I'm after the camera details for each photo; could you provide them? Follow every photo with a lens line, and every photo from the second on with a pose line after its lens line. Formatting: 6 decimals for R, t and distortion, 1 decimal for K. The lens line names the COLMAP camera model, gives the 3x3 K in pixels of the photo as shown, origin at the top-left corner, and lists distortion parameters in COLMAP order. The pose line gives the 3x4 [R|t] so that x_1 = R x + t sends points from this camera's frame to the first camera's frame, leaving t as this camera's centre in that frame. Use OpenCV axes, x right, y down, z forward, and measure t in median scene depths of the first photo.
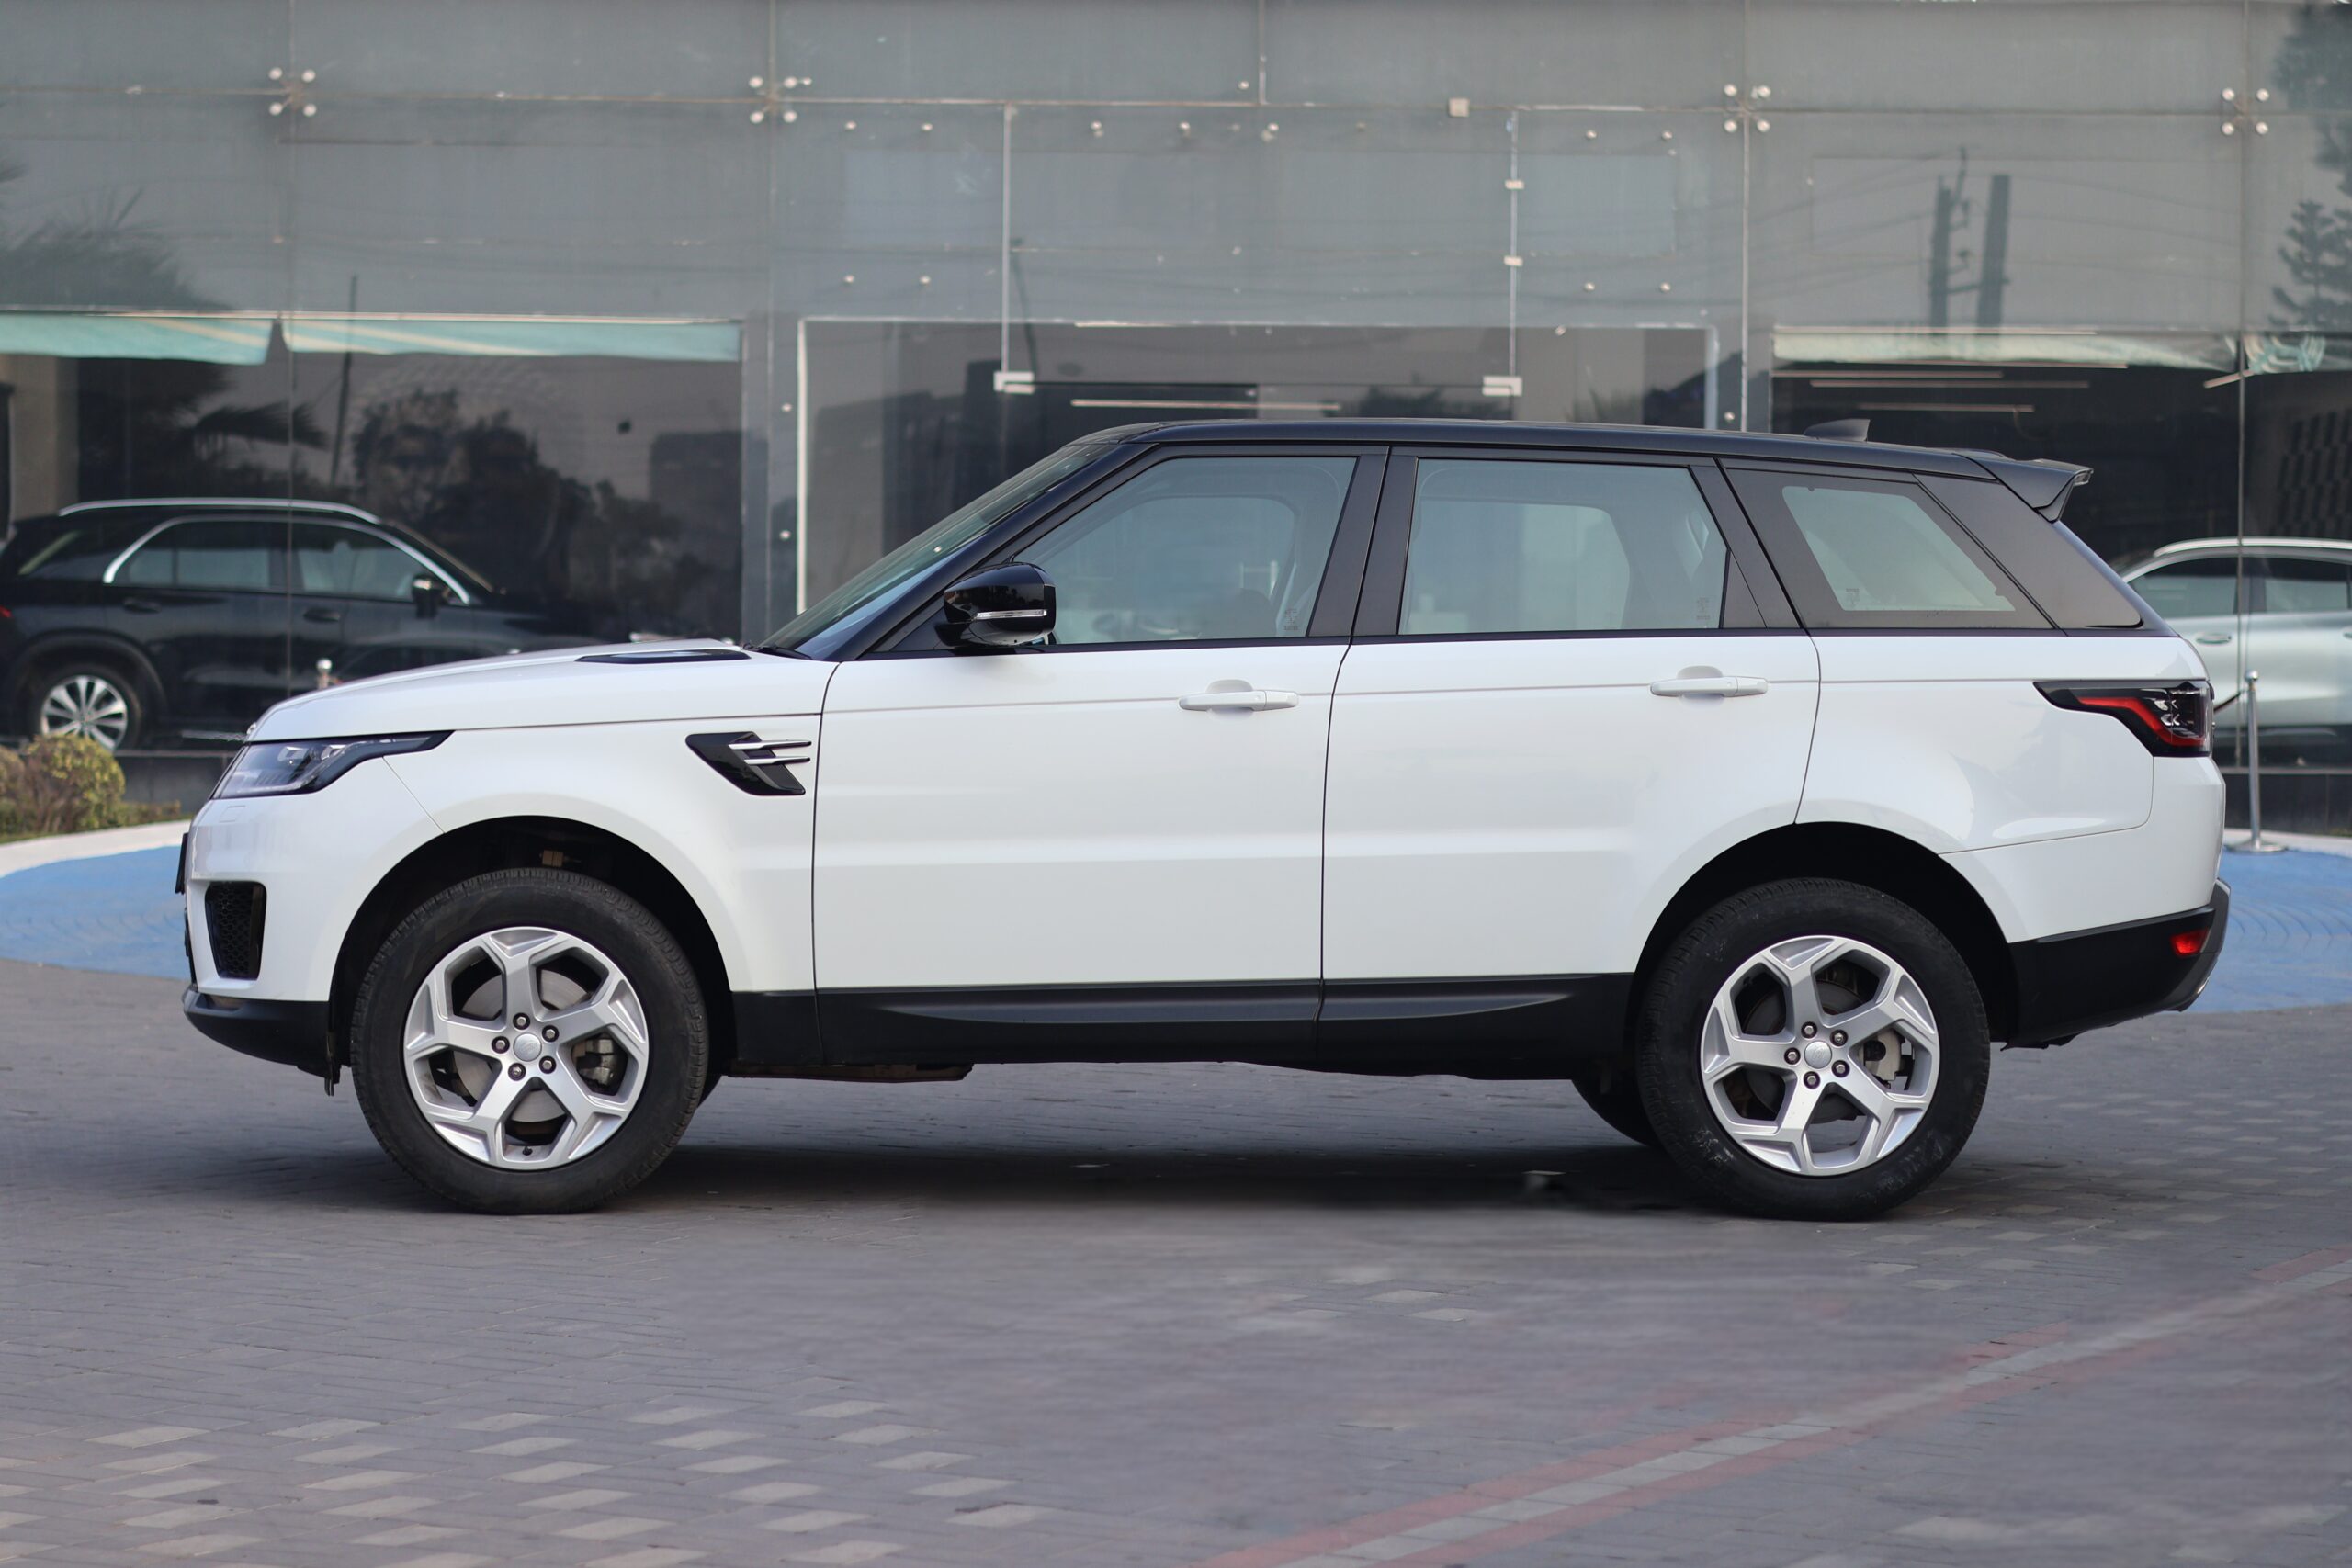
lens RADIAL K [[5024.4, 0, 1176.0], [0, 5024.4, 784.0], [0, 0, 1]] dist [0.038506, -0.221497]
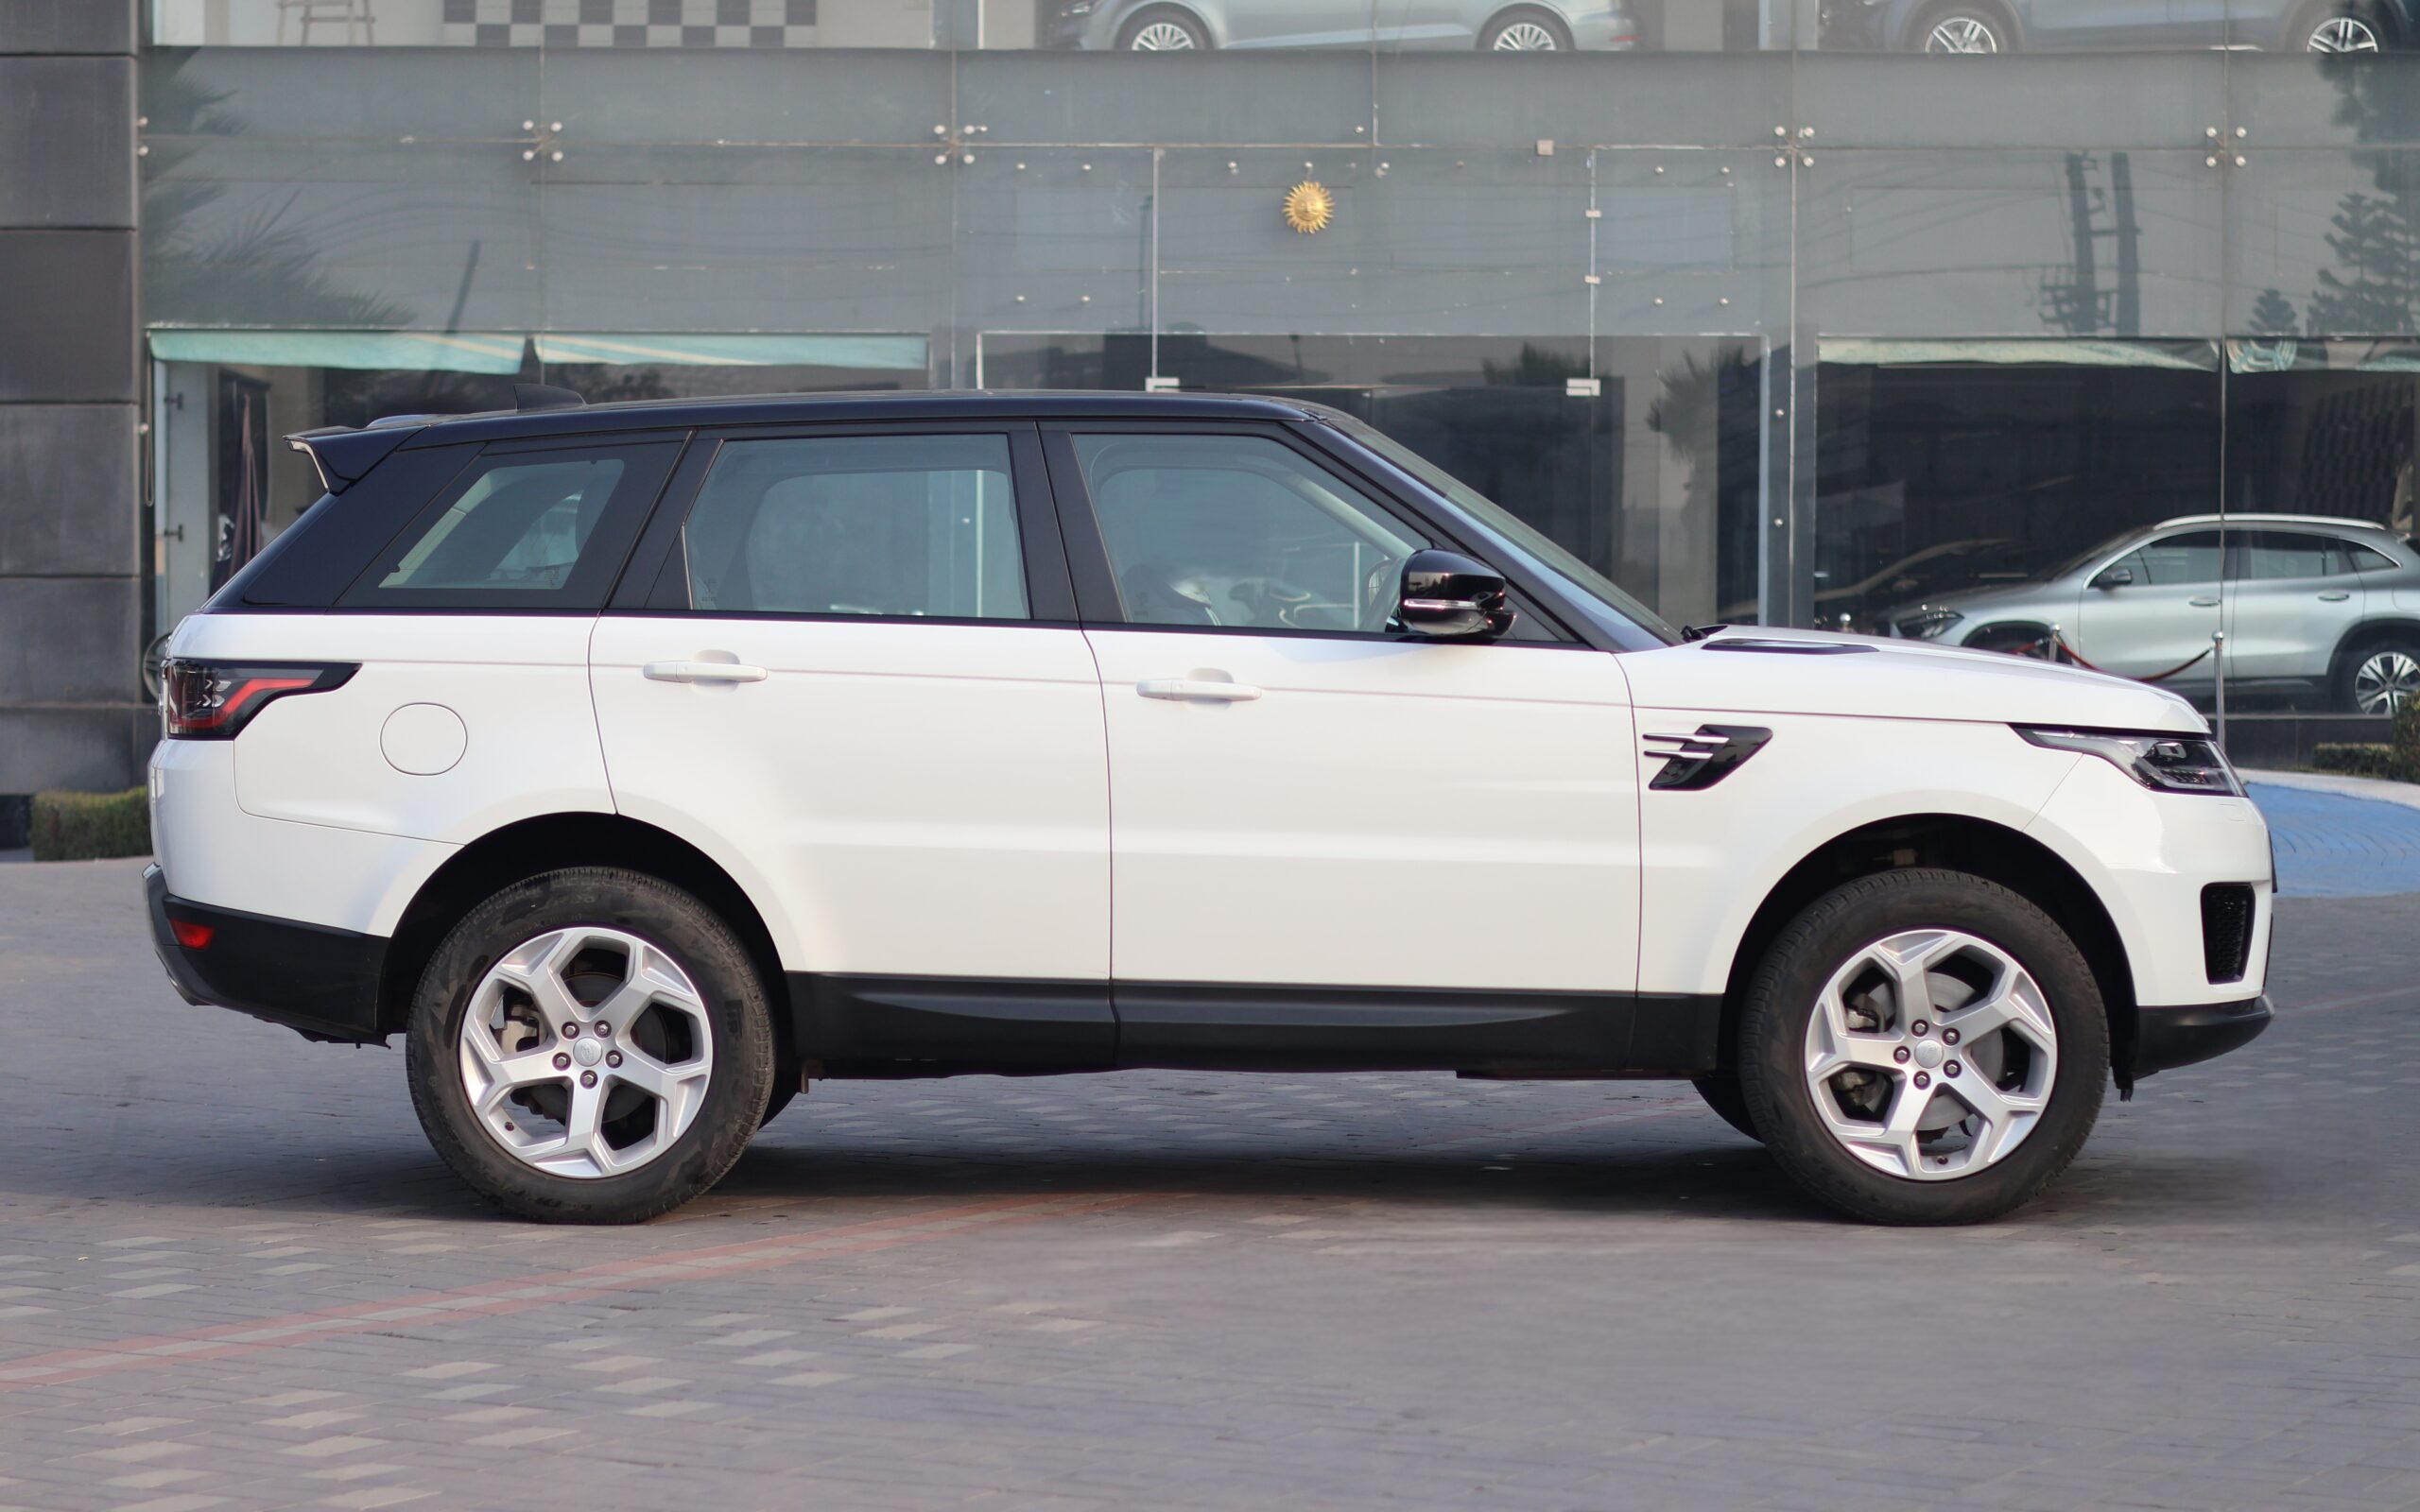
lens RADIAL K [[5065.2, 0, 1197.9], [0, 5065.2, 793.7], [0, 0, 1]] dist [0.026664, -0.083662]
pose [[0.999770, -0.003709, -0.021144, 0.000350], [0.003943, 0.999932, 0.011003, 0.001357], [0.021102, -0.011084, 0.999716, -0.171497]]
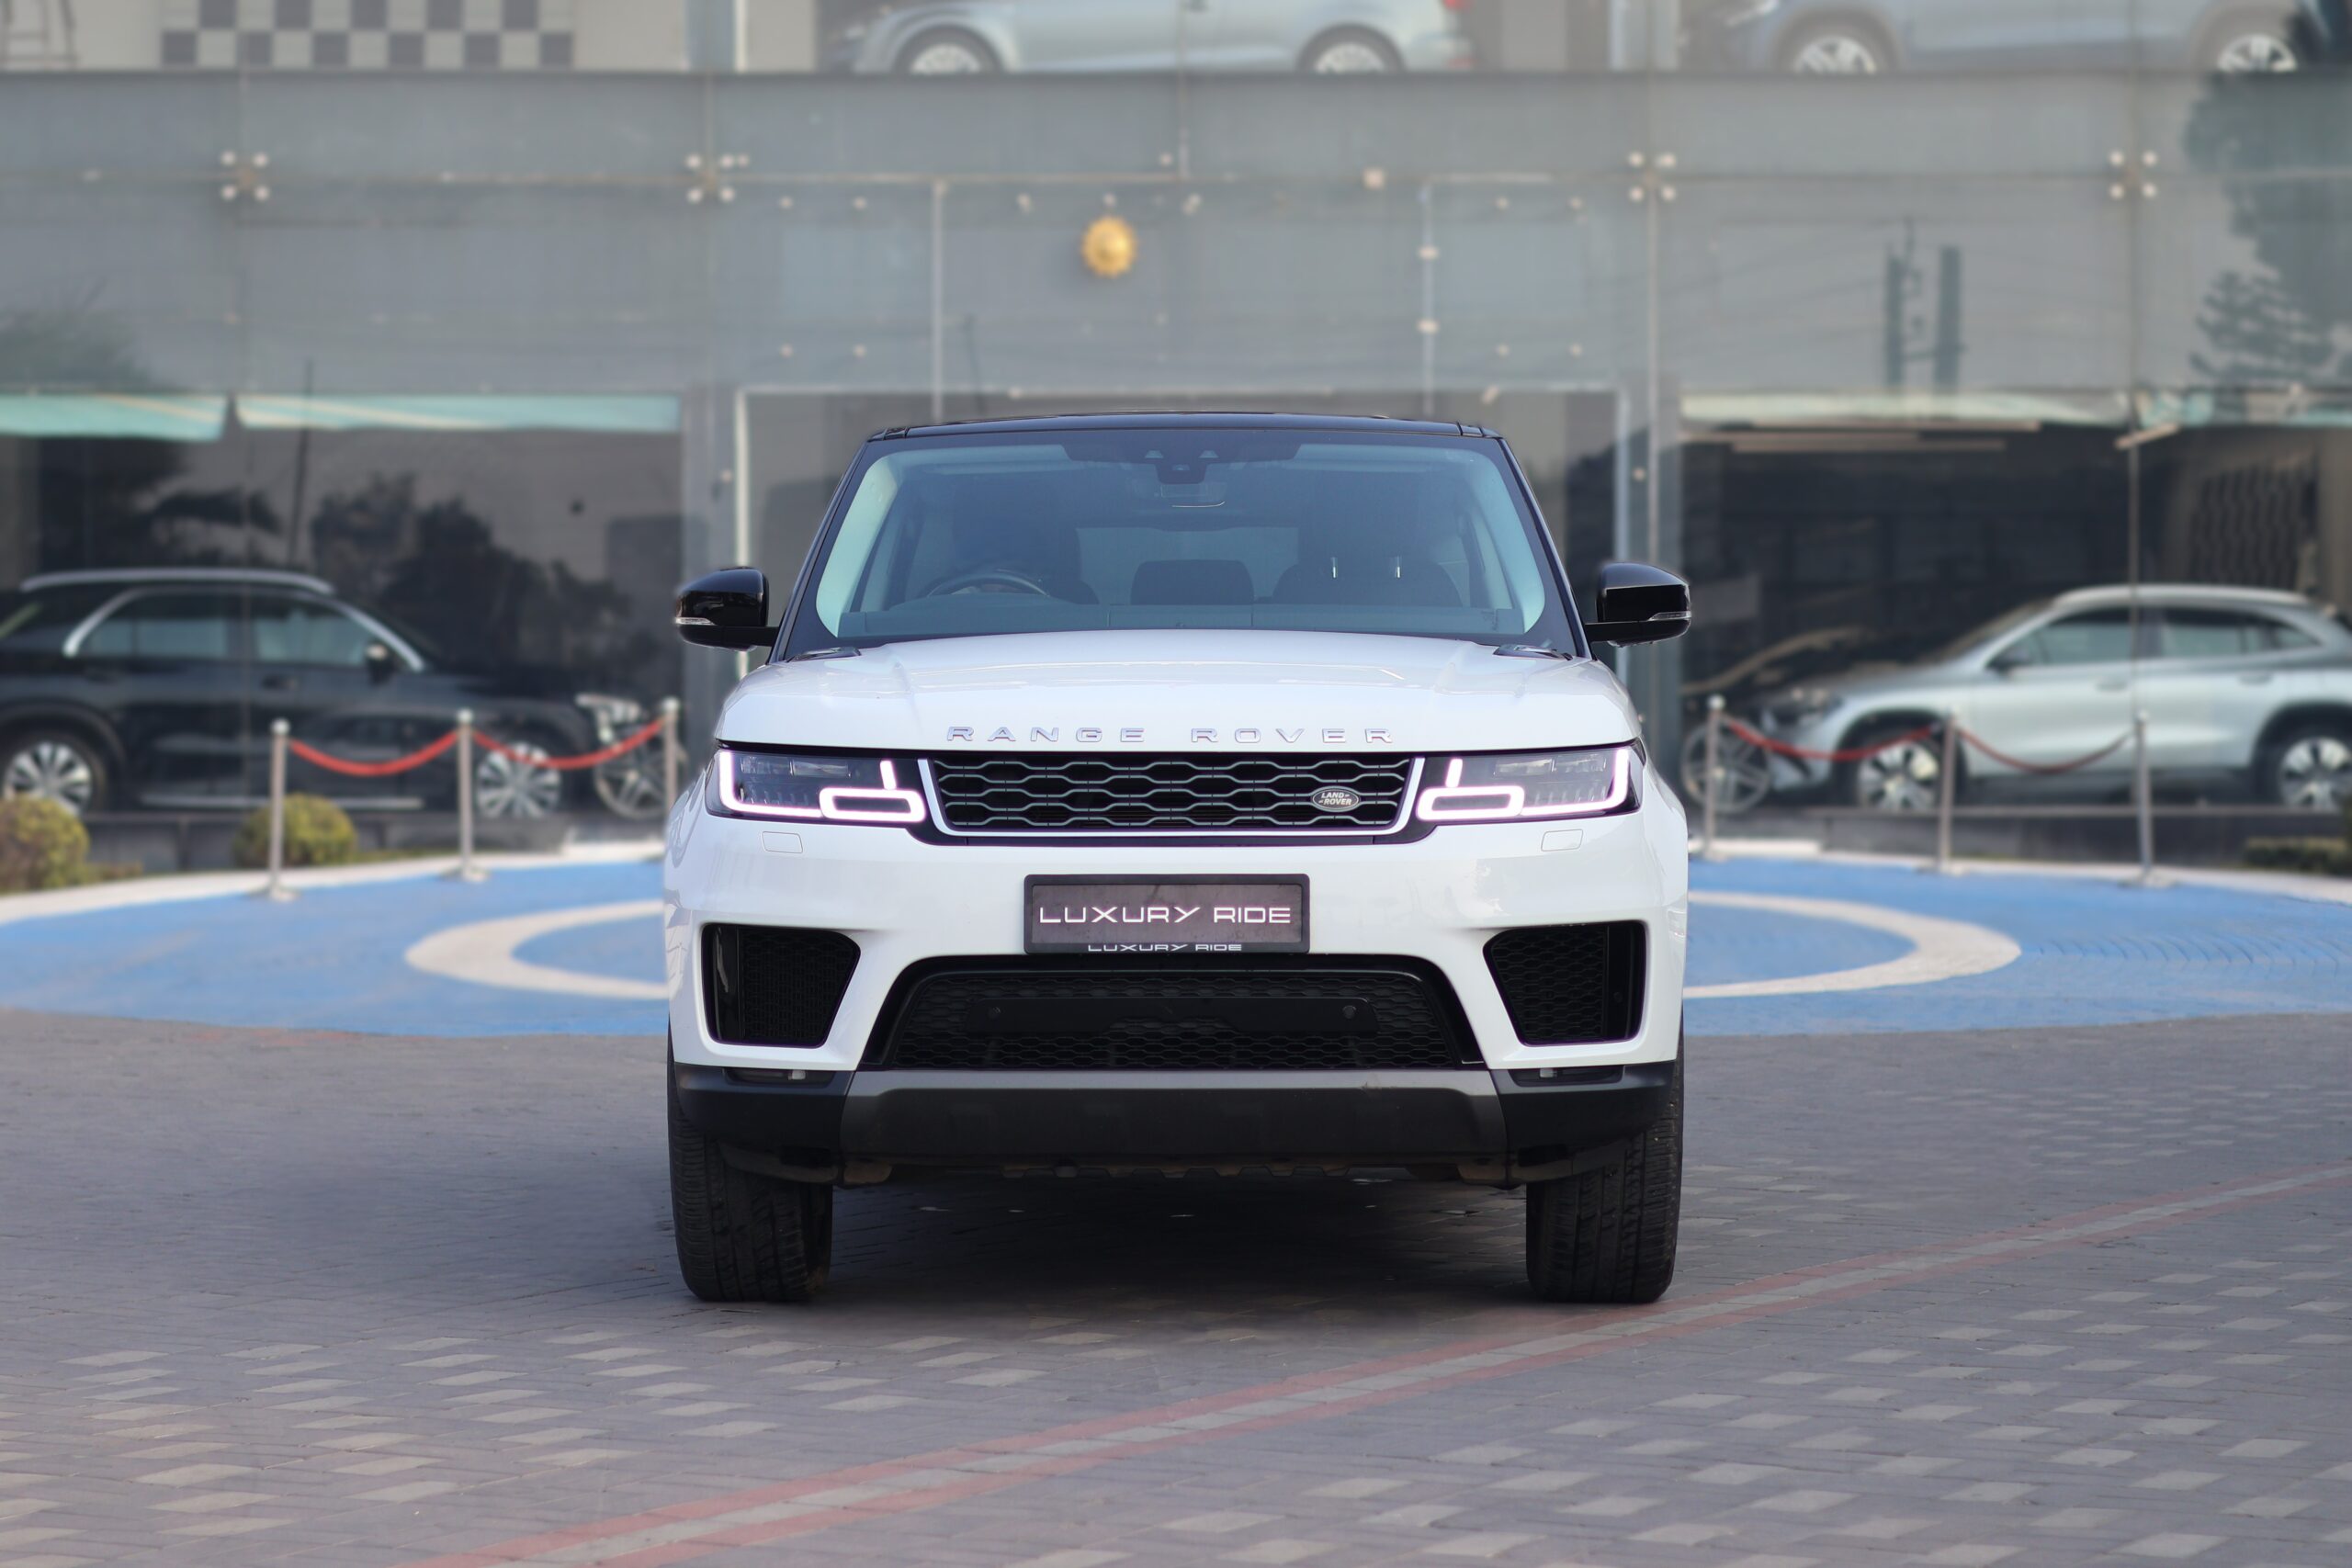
lens RADIAL K [[5024.4, 0, 1176.0], [0, 5024.4, 784.0], [0, 0, 1]] dist [0.038506, -0.221497]
pose [[0.999908, -0.011353, 0.007359, 0.006492], [0.011469, 0.999806, -0.016019, 0.005964], [-0.007176, 0.016102, 0.999845, -0.031615]]
